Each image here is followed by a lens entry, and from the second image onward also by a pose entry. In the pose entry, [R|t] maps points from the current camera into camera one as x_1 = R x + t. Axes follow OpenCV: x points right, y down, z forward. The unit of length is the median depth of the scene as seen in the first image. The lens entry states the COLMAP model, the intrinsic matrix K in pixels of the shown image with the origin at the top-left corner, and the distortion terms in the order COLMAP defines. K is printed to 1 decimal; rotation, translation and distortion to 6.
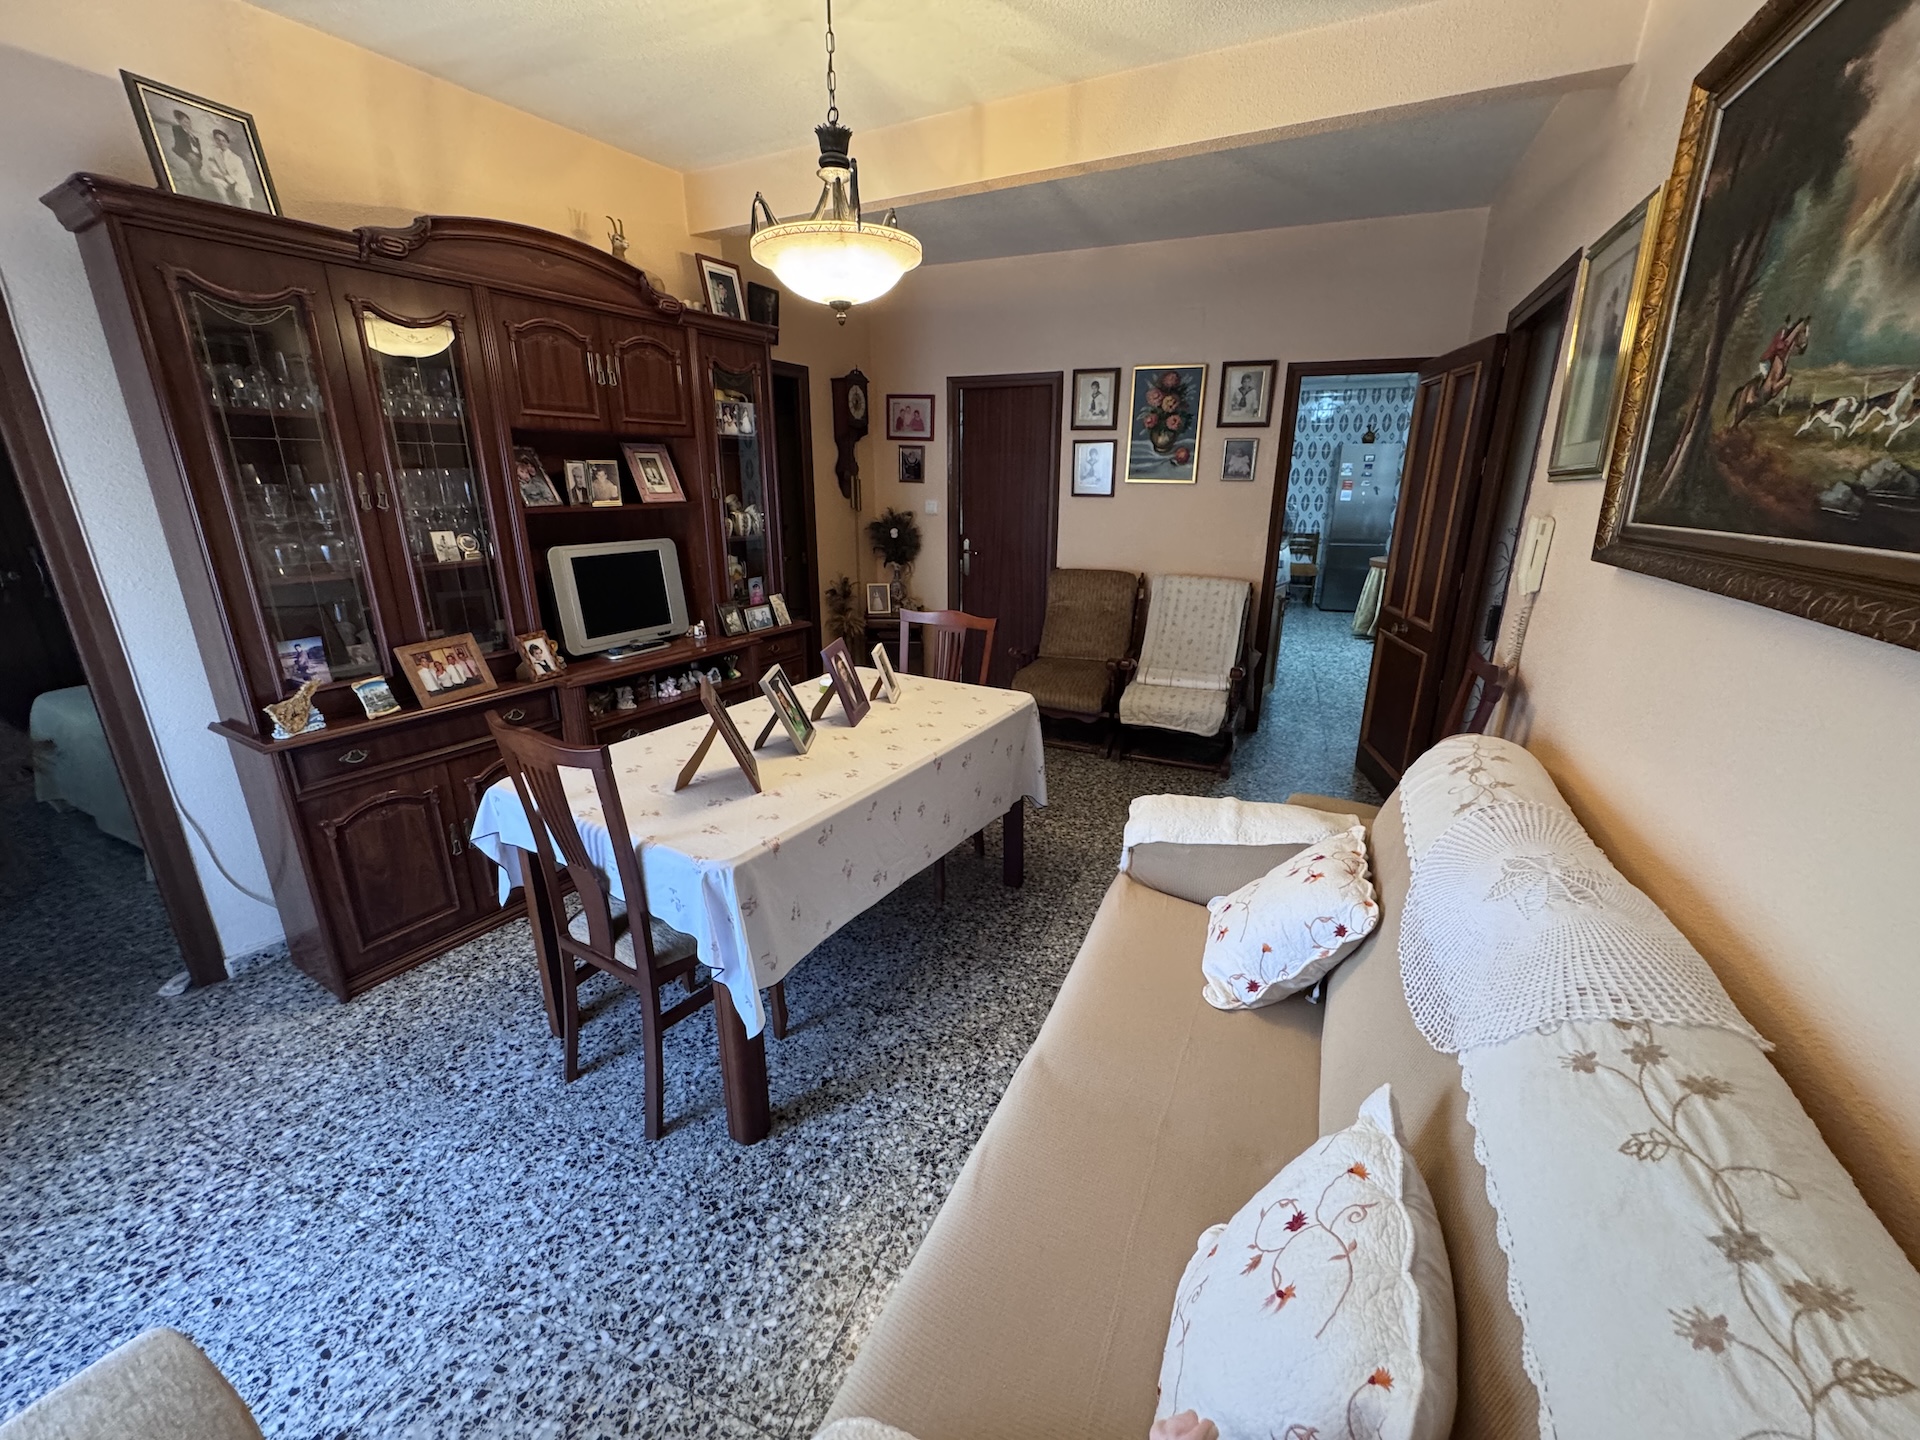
lens RADIAL K [[770.6, 0, 962.1], [0, 770.6, 721.0], [0, 0, 1]] dist [-0.007443, 0.000910]
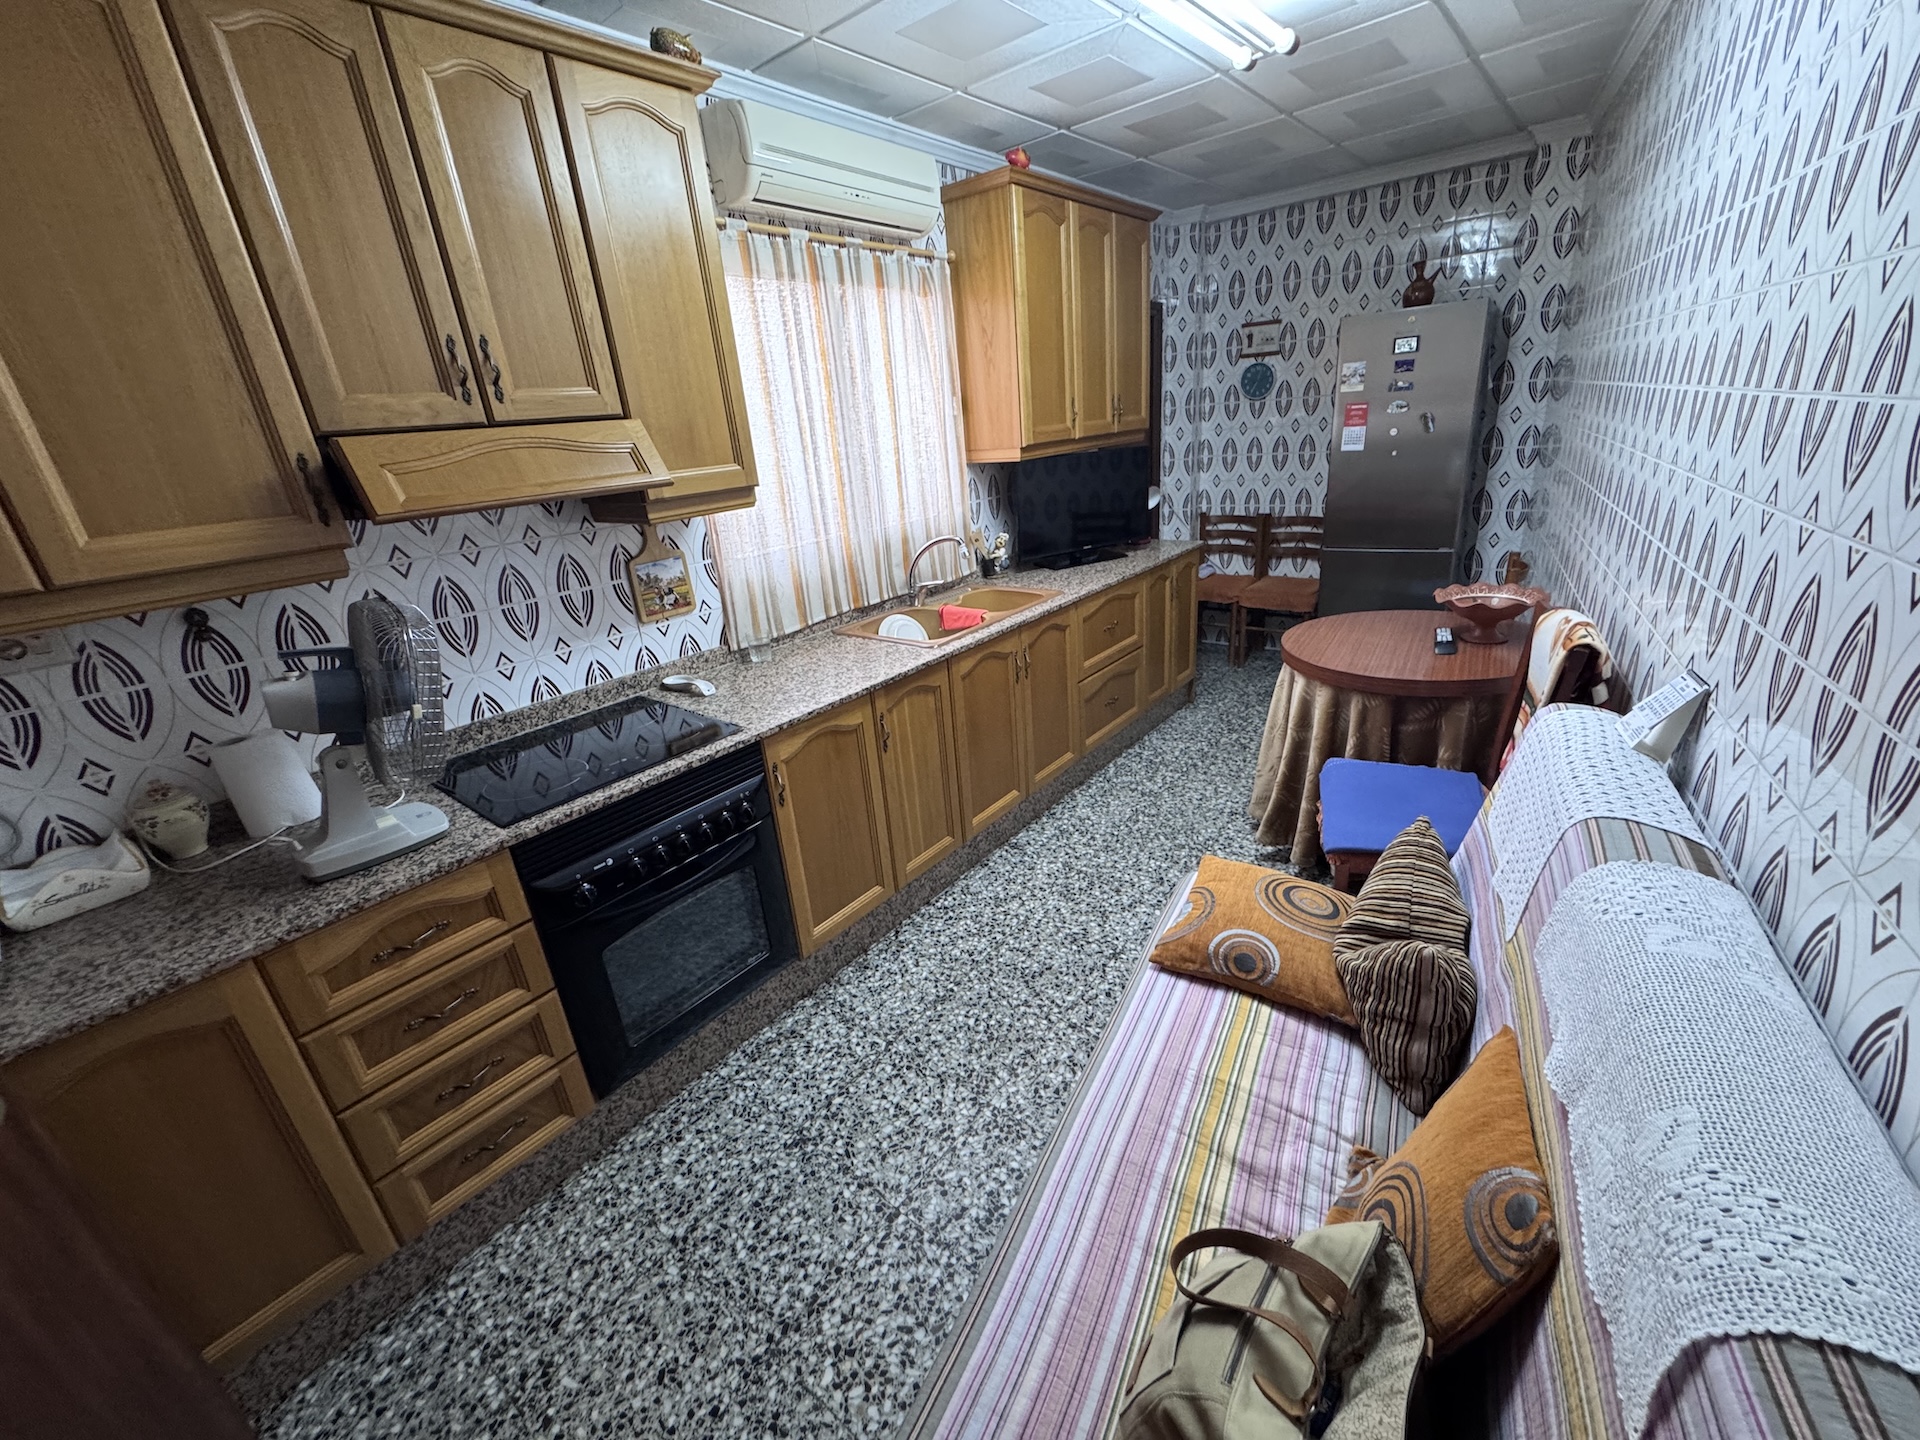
lens RADIAL K [[770.6, 0, 962.5], [0, 770.6, 724.8], [0, 0, 1]] dist [-0.007443, 0.000910]
pose [[0.956924, 0.033996, -0.288341, 0.392612], [-0.009842, 0.996349, 0.084810, -0.156583], [0.290171, -0.078319, 0.953764, 0.477567]]
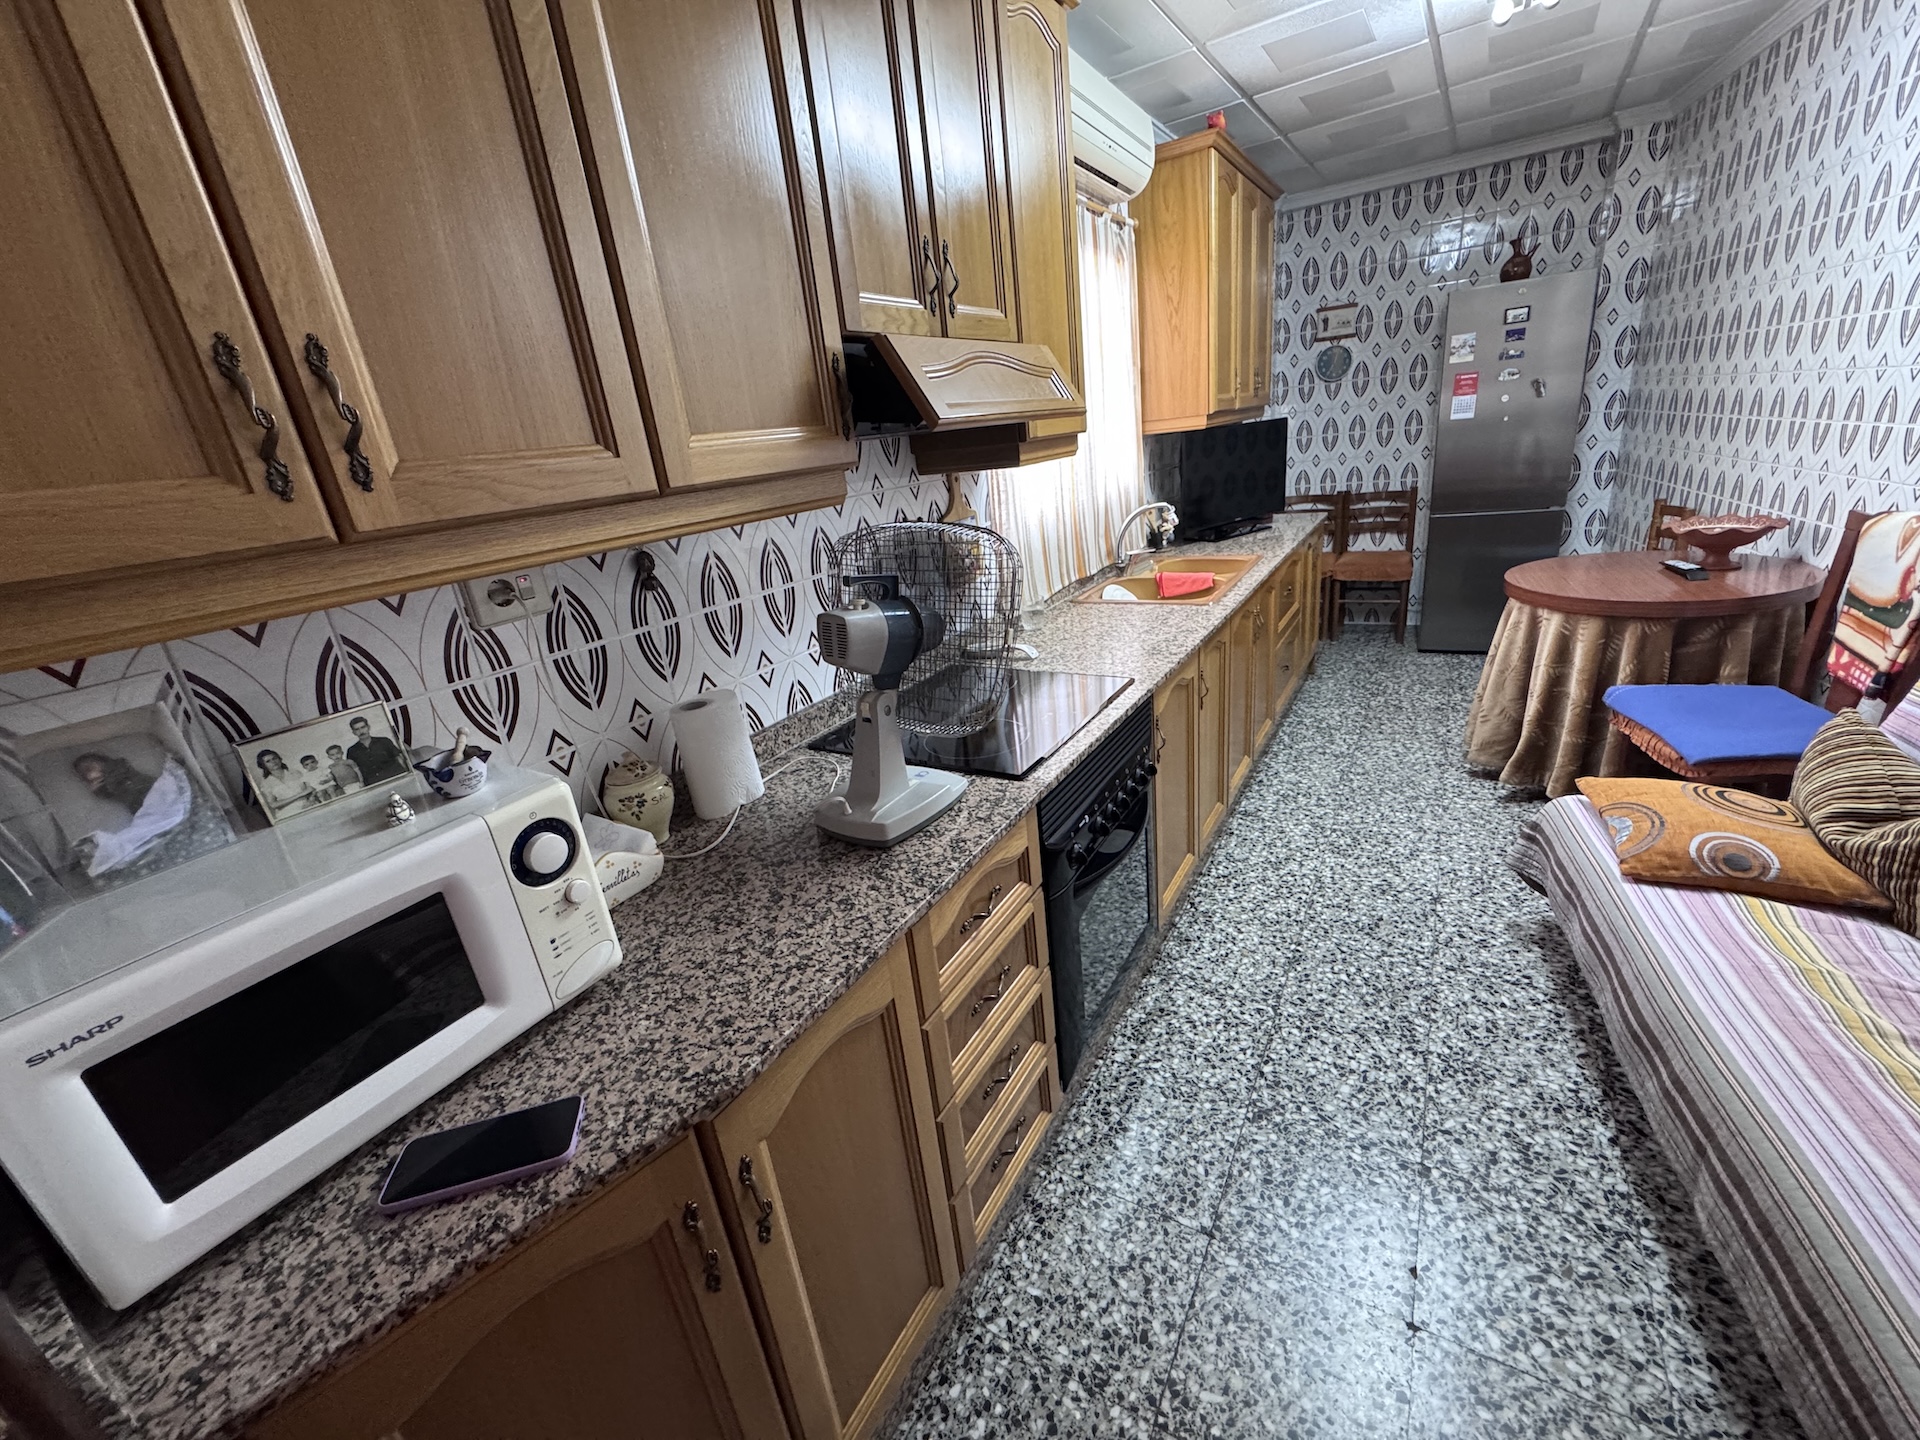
lens RADIAL K [[770.6, 0, 963.1], [0, 770.6, 724.2], [0, 0, 1]] dist [-0.007443, 0.000910]
pose [[0.981552, -0.044679, -0.185903, 0.267771], [0.055668, 0.996971, 0.054315, -0.138782], [0.182913, -0.063662, 0.981066, 0.459288]]
